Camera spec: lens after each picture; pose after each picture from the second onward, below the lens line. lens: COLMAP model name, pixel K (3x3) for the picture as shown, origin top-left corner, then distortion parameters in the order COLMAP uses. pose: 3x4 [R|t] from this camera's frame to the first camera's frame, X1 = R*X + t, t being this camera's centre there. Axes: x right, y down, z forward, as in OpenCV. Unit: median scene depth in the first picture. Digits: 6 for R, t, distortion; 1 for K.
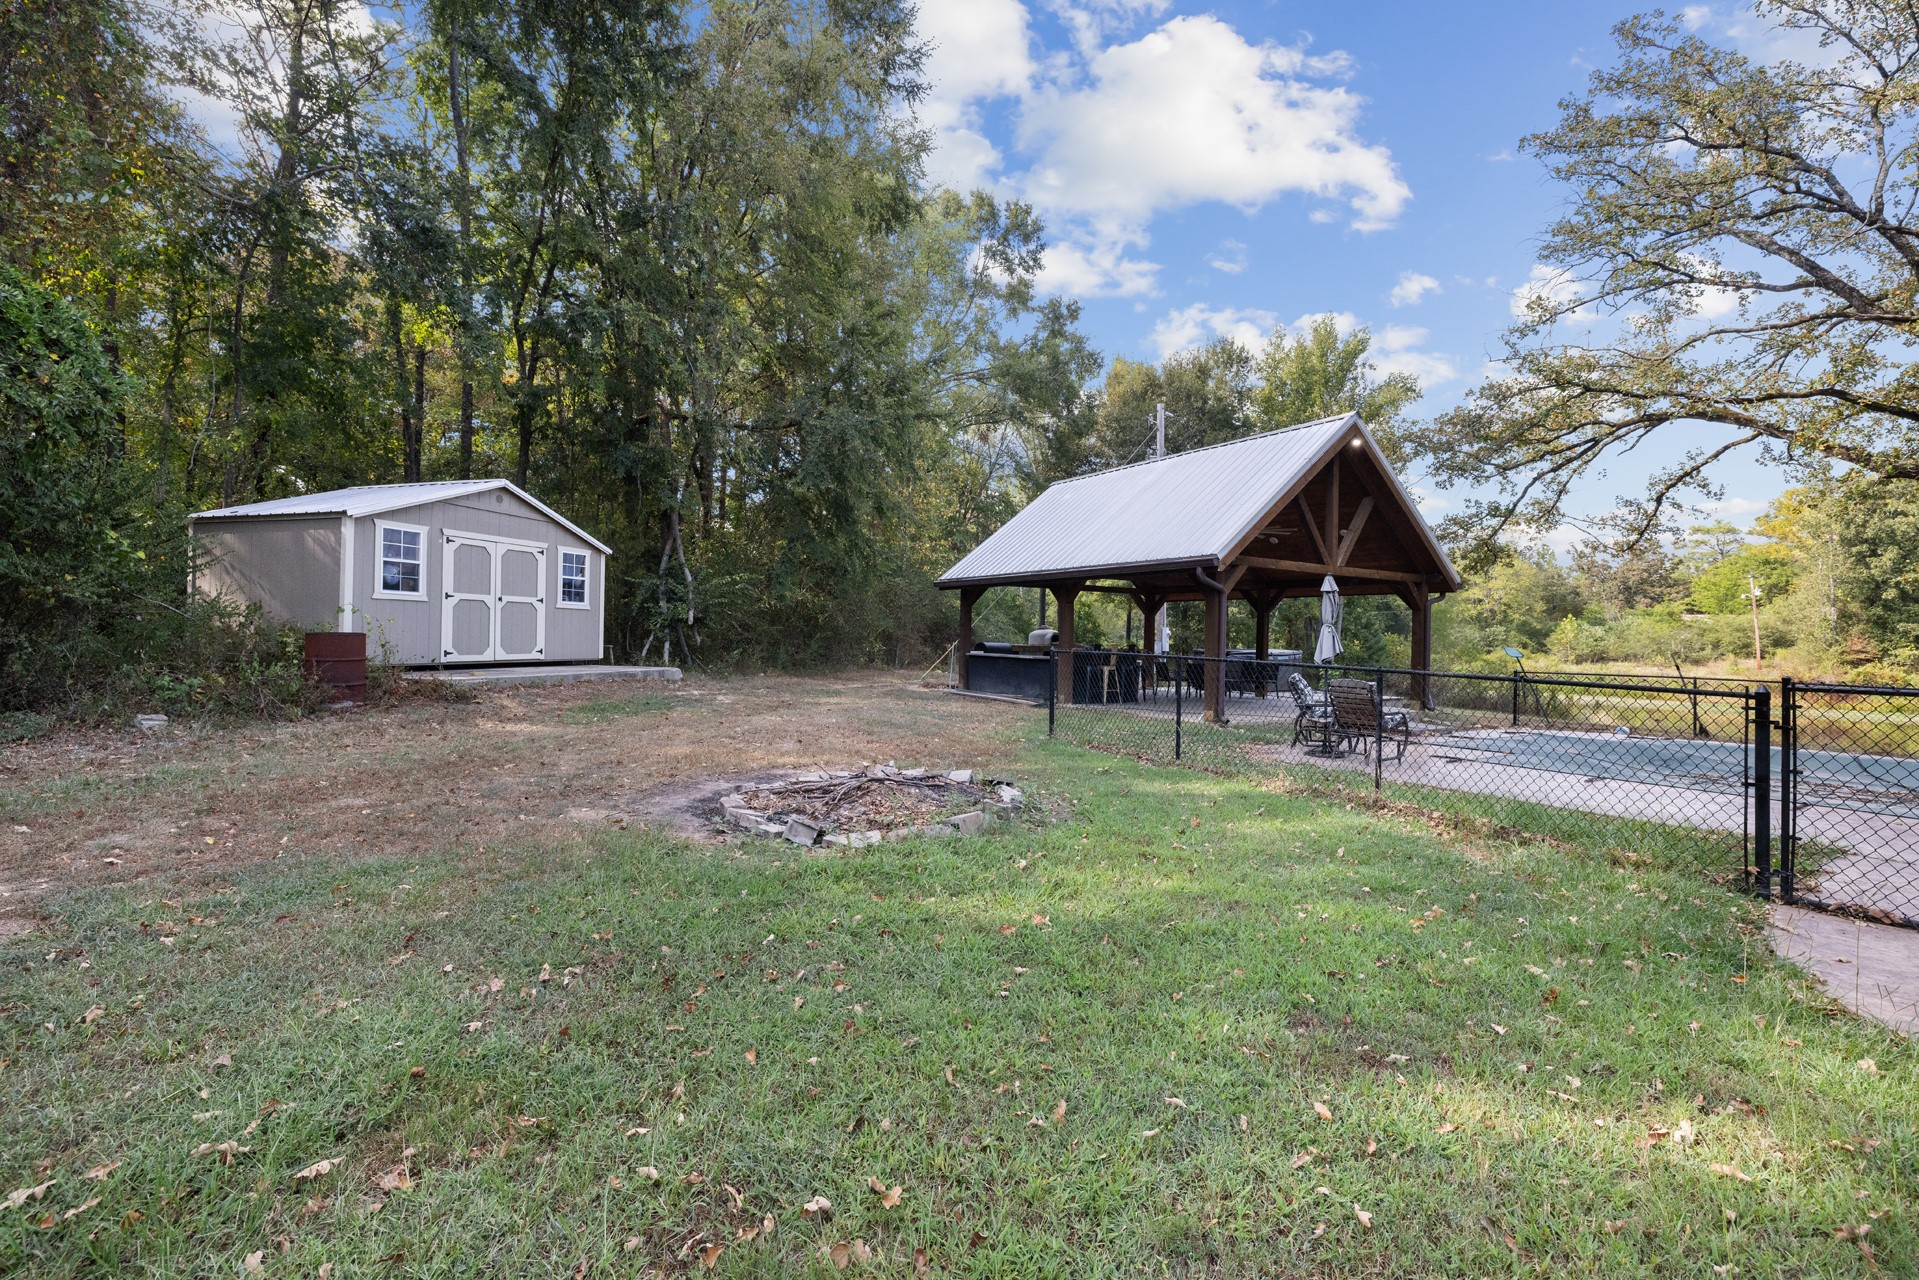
lens RADIAL K [[817.8, 0, 947.8], [0, 817.8, 634.3], [0, 0, 1]] dist [0.001784, 0.000381]
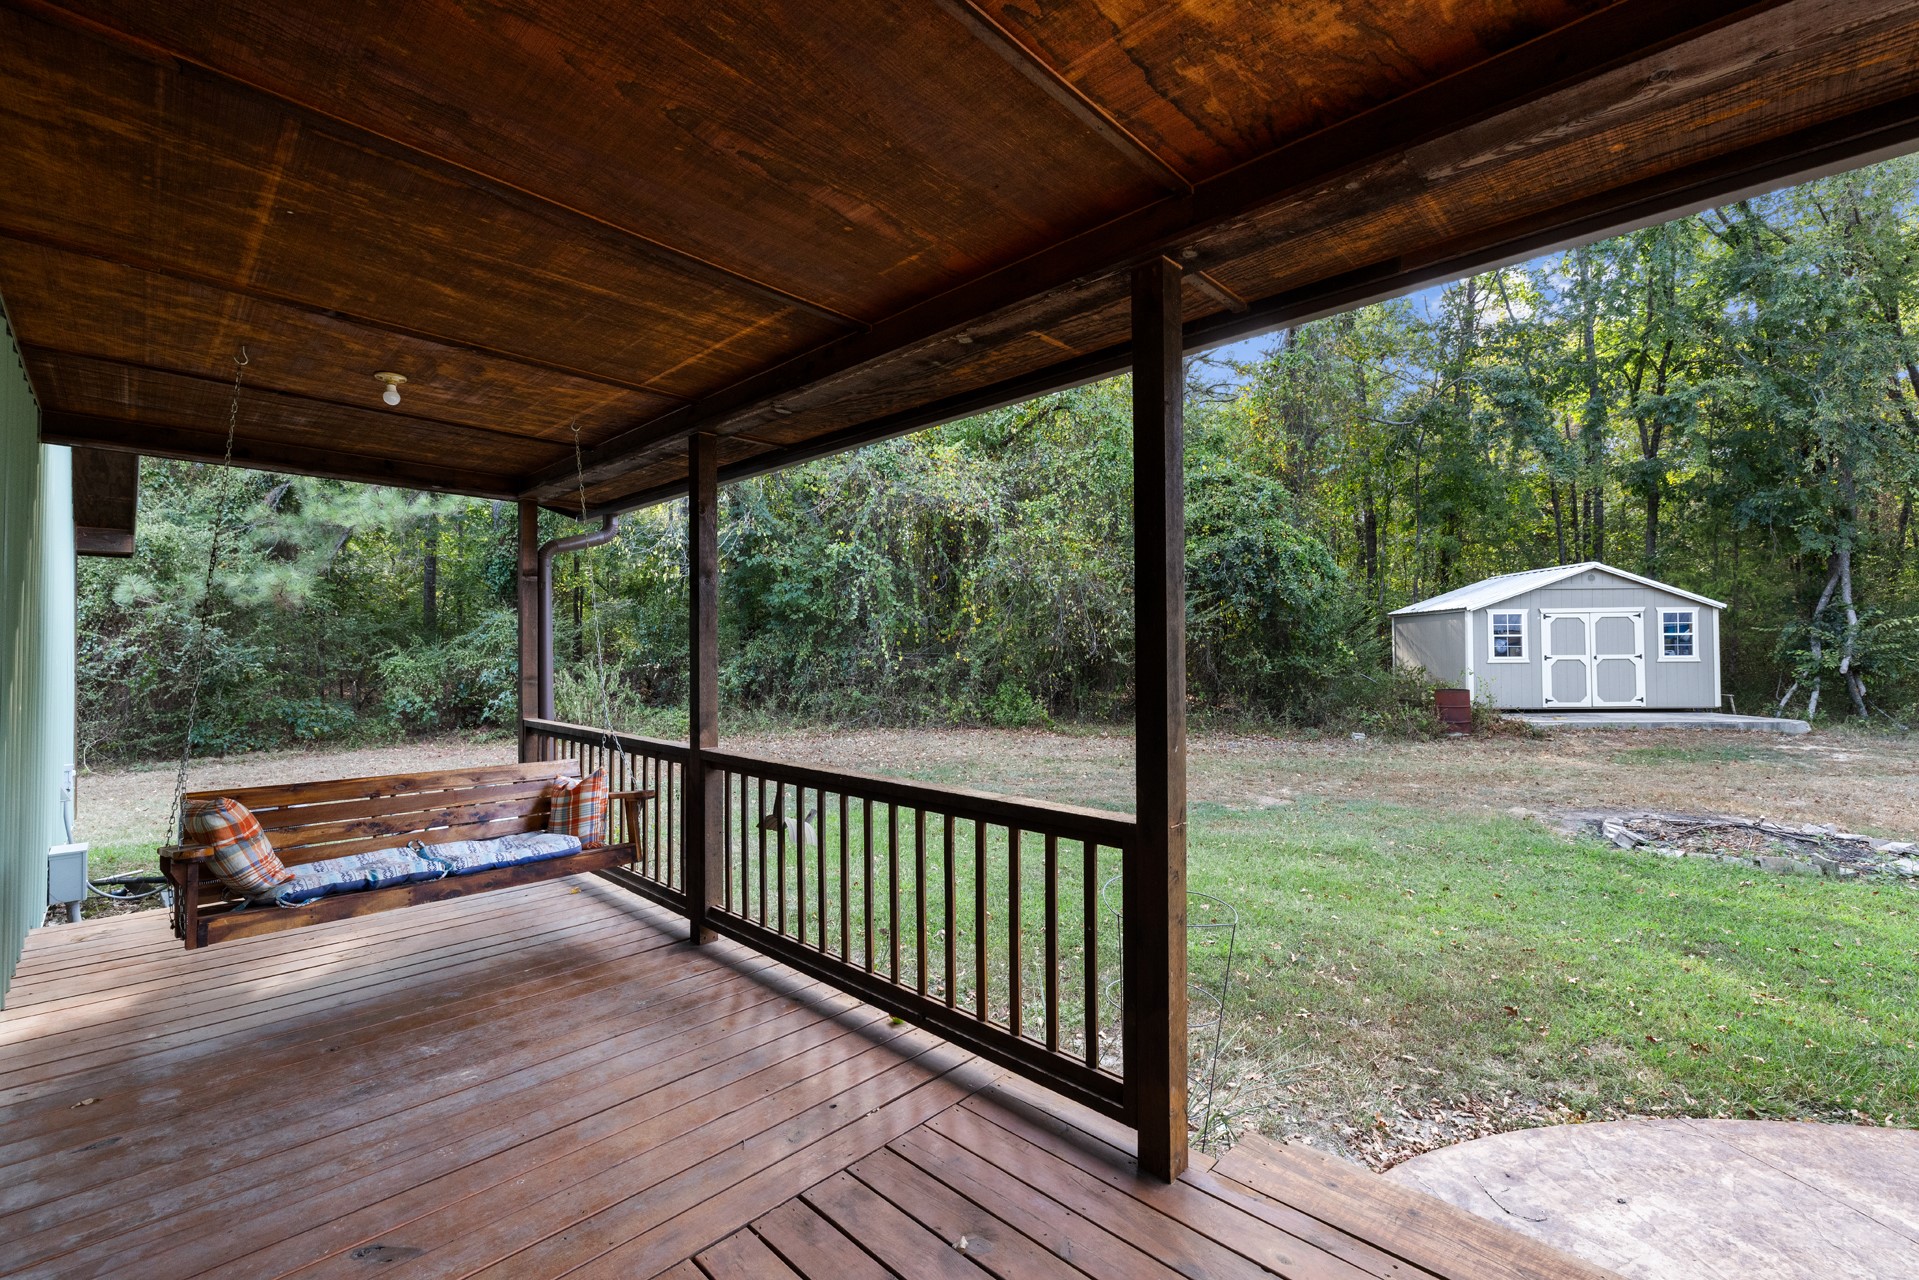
lens RADIAL K [[817.8, 0, 948.7], [0, 817.8, 636.9], [0, 0, 1]] dist [0.001784, 0.000381]
pose [[0.254742, -0.036834, -0.966307, 0.381613], [0.016057, 0.999298, -0.033859, -0.045107], [0.966876, -0.006890, 0.255155, -0.253440]]
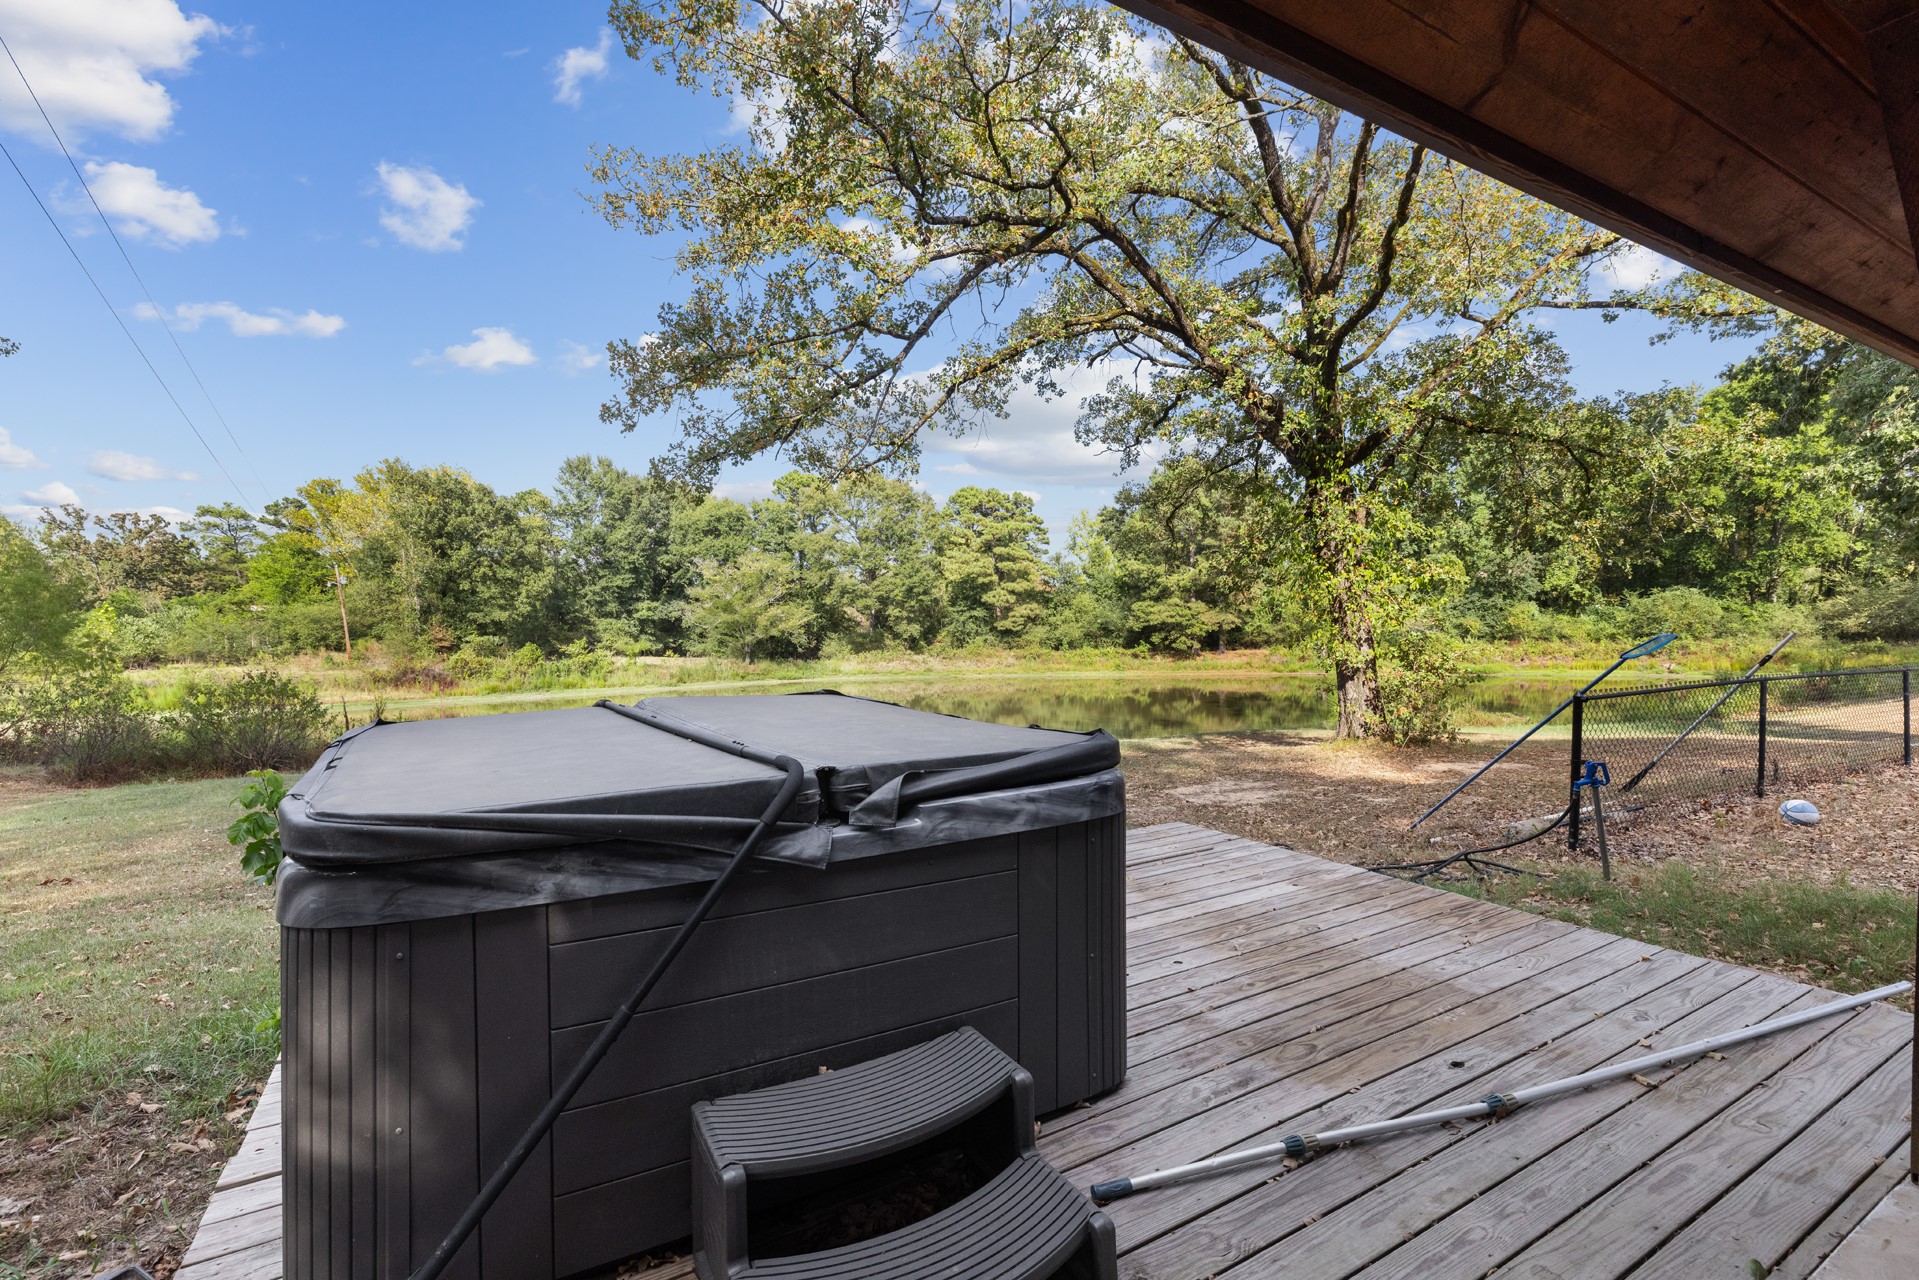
lens RADIAL K [[817.8, 0, 954.4], [0, 817.8, 642.2], [0, 0, 1]] dist [0.001784, 0.000381]
pose [[0.026191, -0.034853, 0.999049, 0.345776], [0.019355, 0.999222, 0.034351, 0.003626], [-0.999470, 0.018437, 0.026845, 1.406840]]
